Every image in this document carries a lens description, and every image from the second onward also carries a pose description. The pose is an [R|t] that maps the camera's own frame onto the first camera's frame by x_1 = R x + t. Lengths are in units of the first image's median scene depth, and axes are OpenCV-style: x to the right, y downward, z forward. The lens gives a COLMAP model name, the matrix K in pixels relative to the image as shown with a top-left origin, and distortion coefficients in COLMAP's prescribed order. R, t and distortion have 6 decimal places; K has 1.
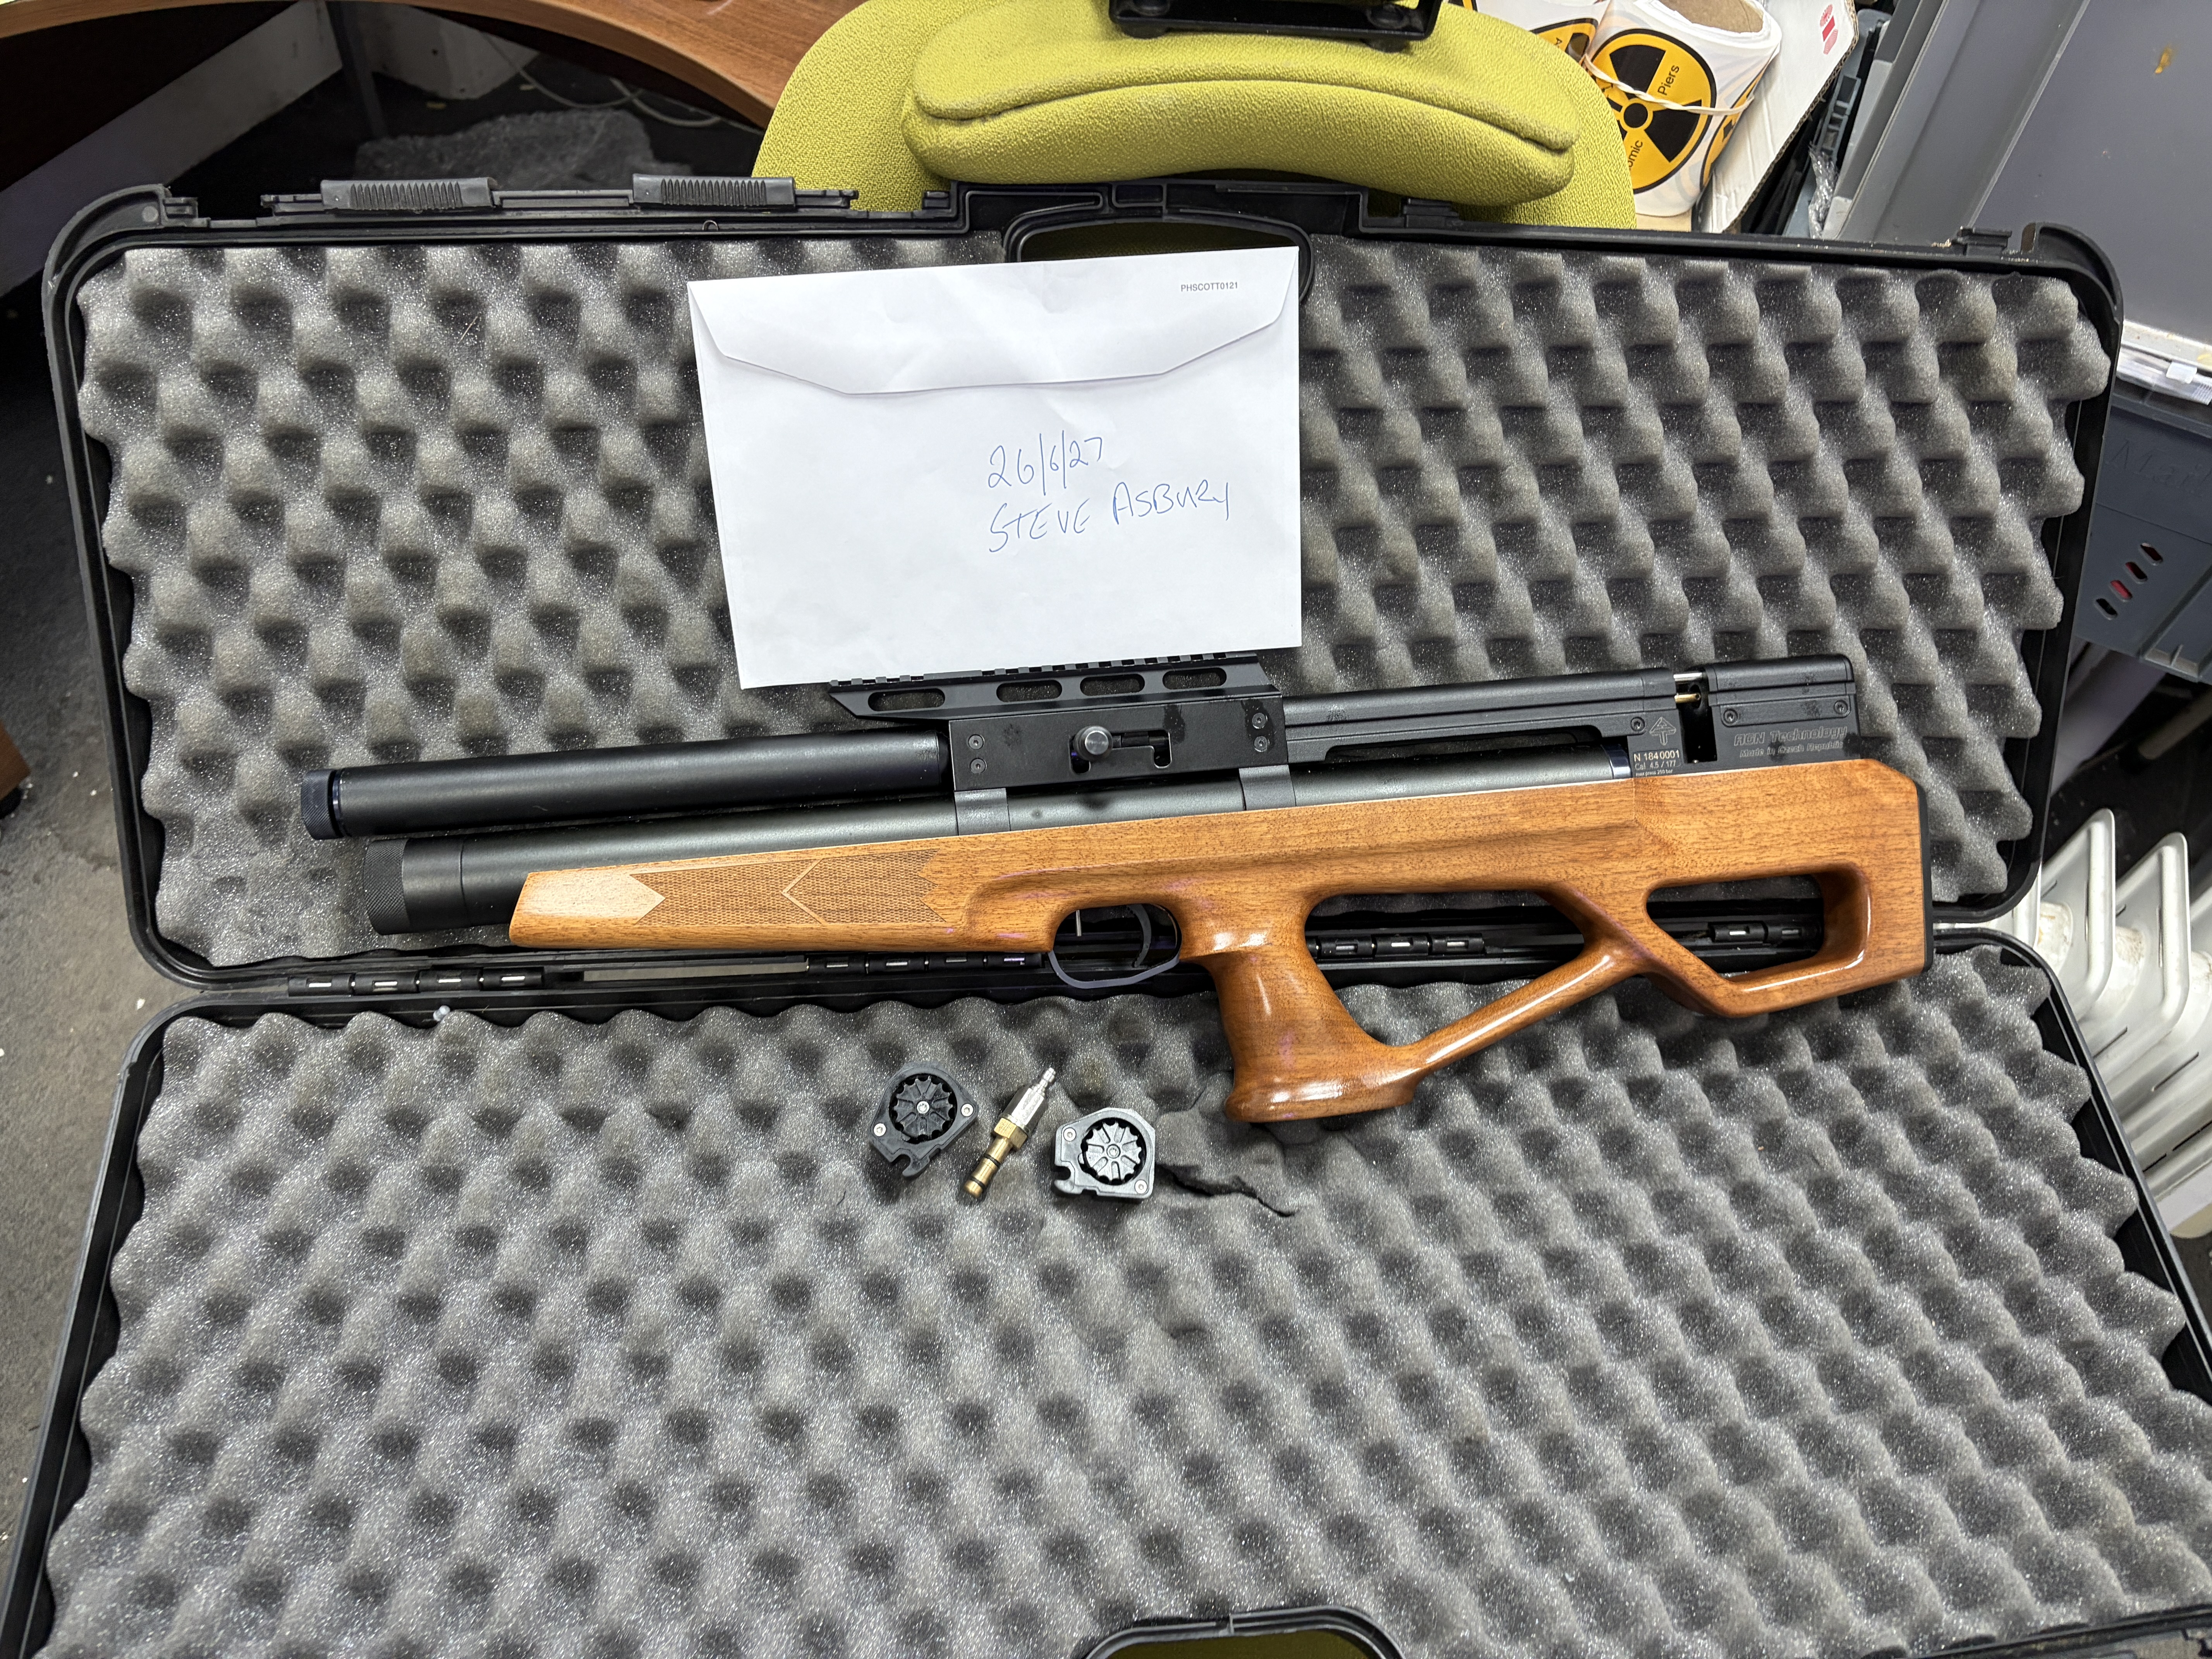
lens RADIAL K [[1640.1, 0, 1112.2], [0, 1640.1, 824.7], [0, 0, 1]] dist [0.005584, 0.005452]
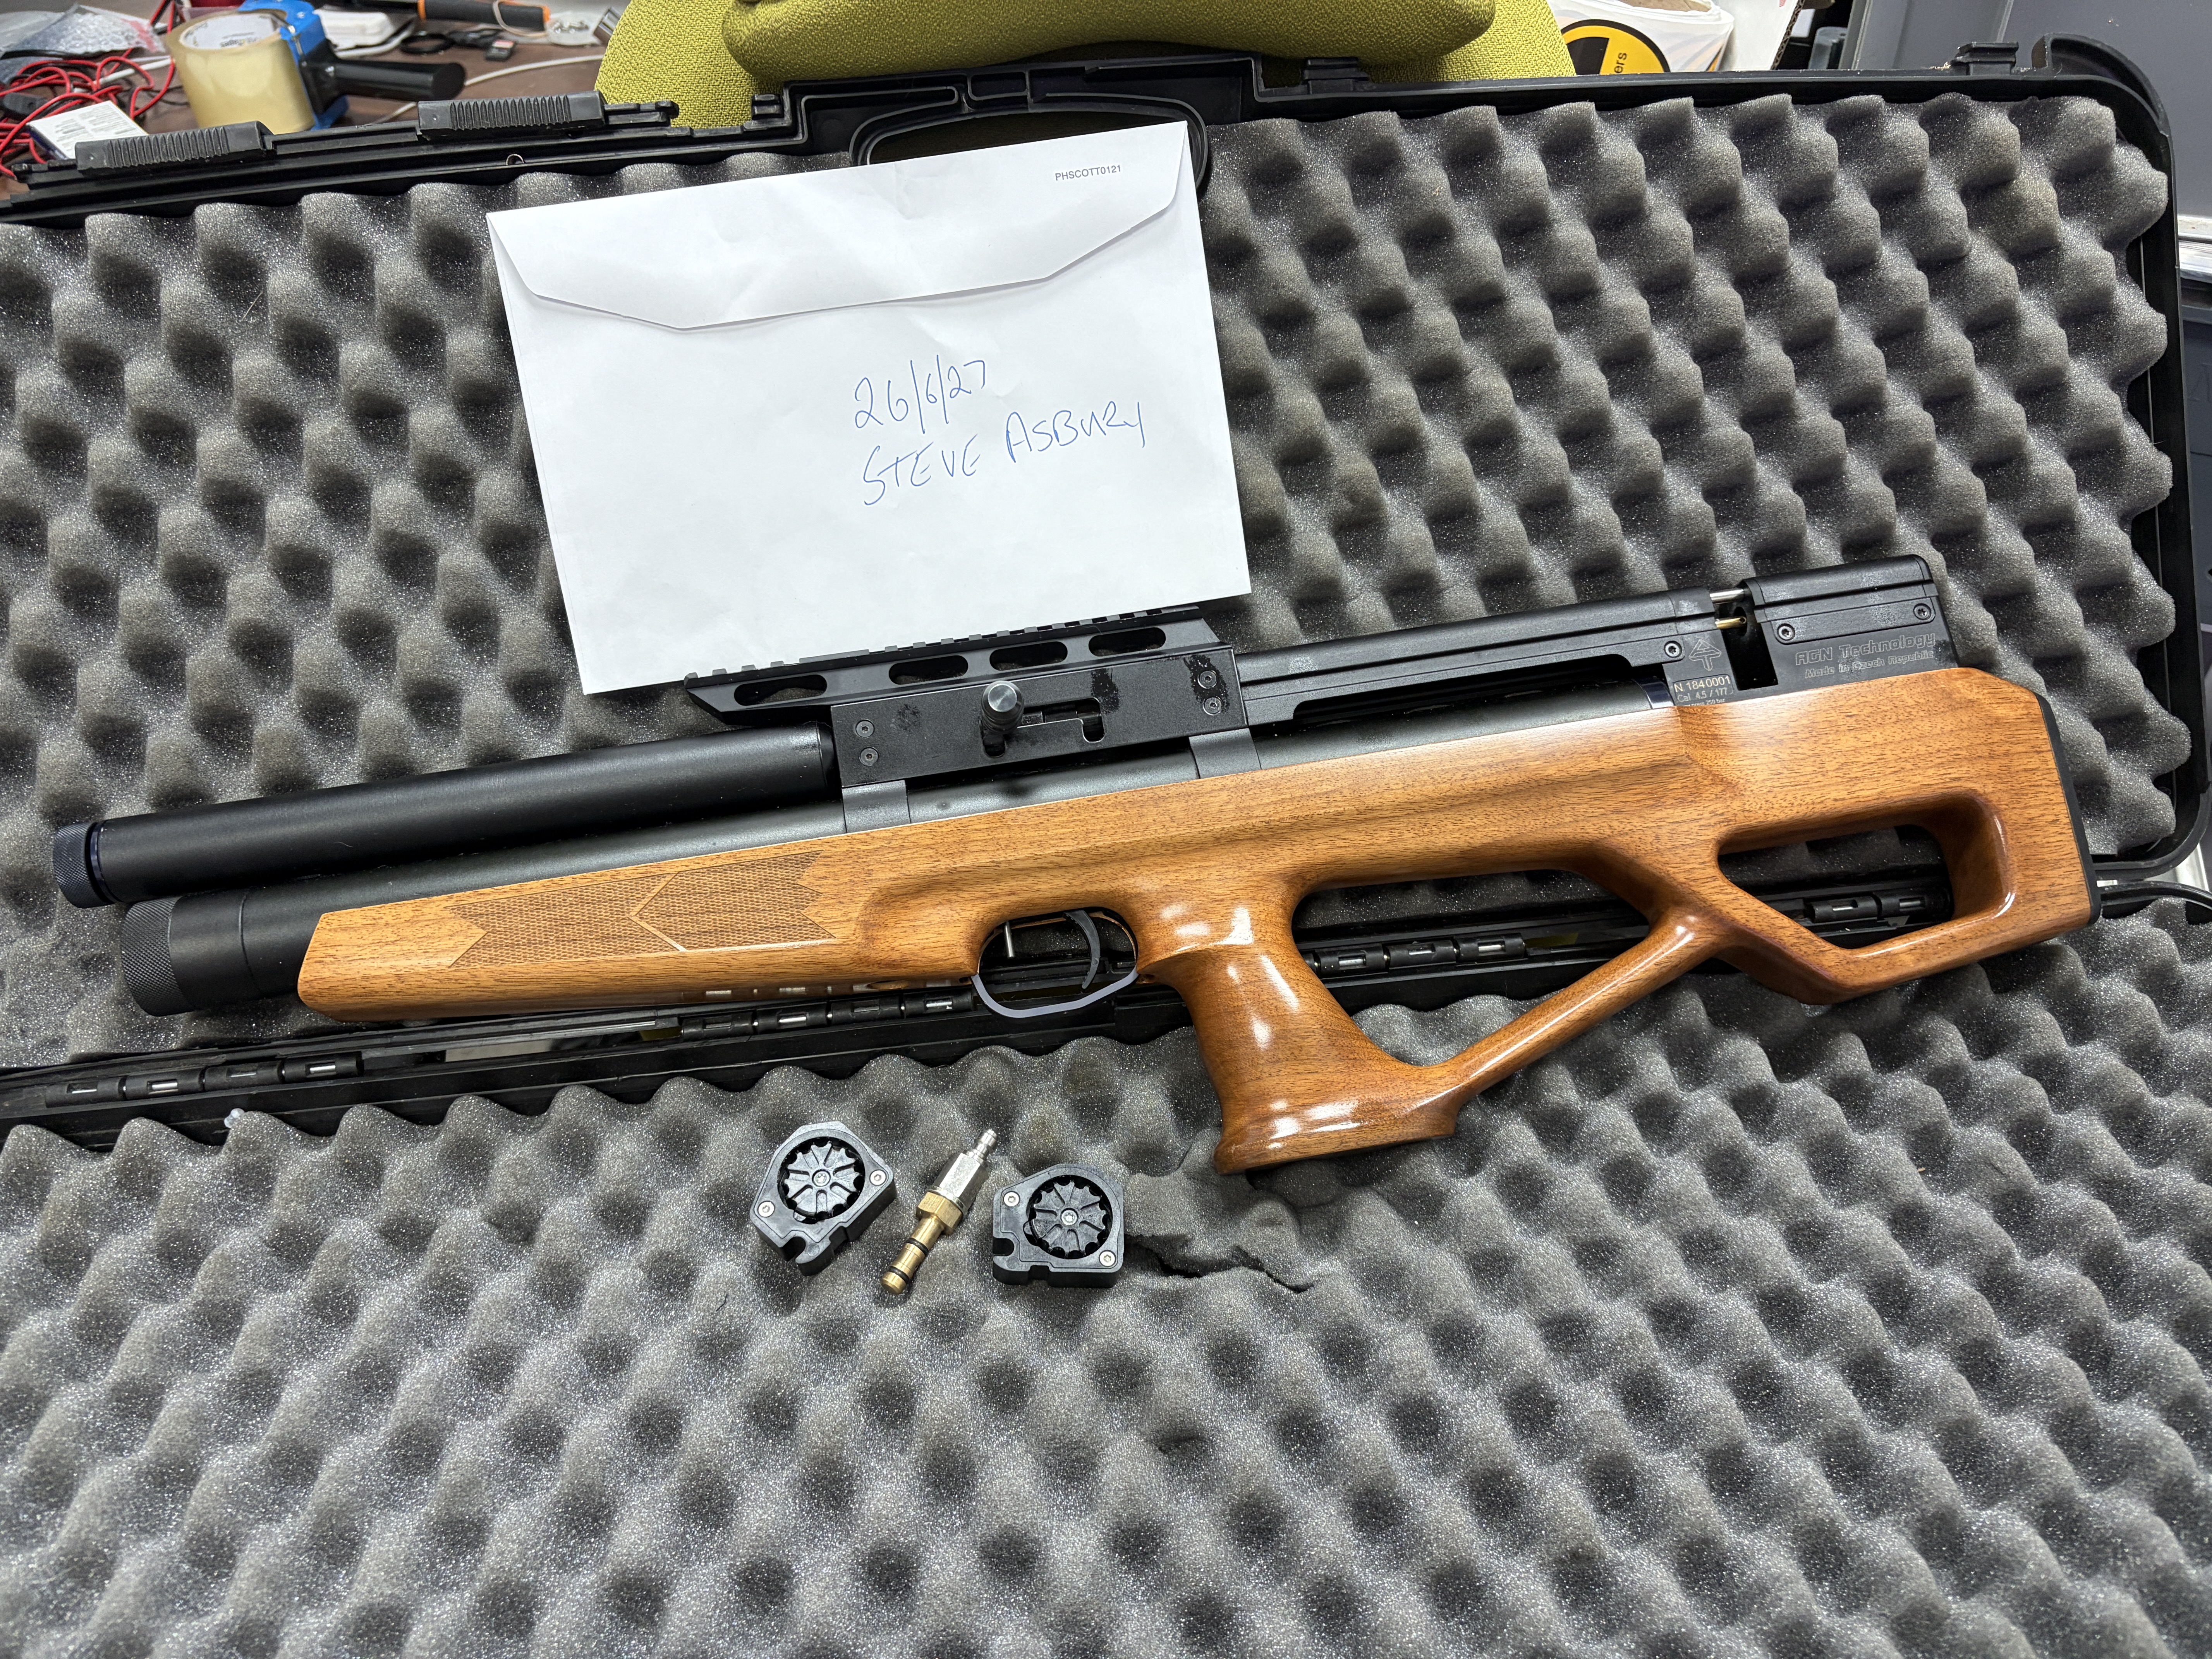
lens RADIAL K [[1686.6, 0, 1104.8], [0, 1686.6, 839.1], [0, 0, 1]] dist [0.008810, -0.009652]
pose [[0.994377, -0.096277, -0.044093, 0.068887], [0.085711, 0.976289, -0.198782, 0.182480], [0.062186, 0.193885, 0.979051, 0.183099]]
